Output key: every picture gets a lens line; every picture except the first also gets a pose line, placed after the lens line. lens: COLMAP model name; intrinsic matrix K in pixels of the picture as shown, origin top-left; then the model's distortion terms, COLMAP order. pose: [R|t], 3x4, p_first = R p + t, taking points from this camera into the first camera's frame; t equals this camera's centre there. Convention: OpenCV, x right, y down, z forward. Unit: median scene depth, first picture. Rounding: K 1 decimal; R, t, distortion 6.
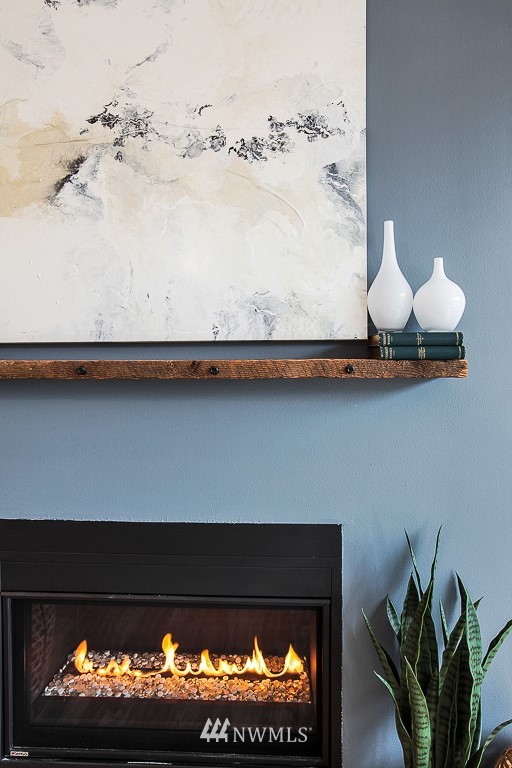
lens RADIAL K [[447.8, 0, 254.8], [0, 447.8, 377.2], [0, 0, 1]] dist [-0.008794, 0.002687]
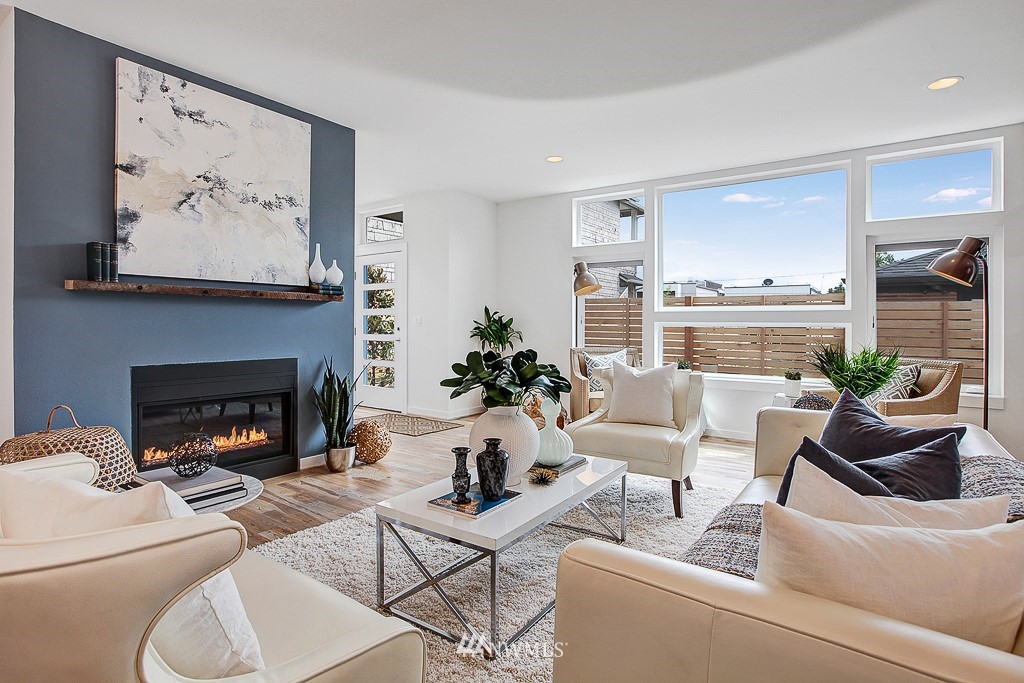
lens RADIAL K [[513.9, 0, 510.2], [0, 513.9, 330.9], [0, 0, 1]] dist [-0.000484, 0.006188]
pose [[0.548057, -0.006204, 0.836418, -1.641951], [-0.009101, 0.999869, 0.013379, 0.128299], [-0.836391, -0.014944, 0.547929, -1.664085]]
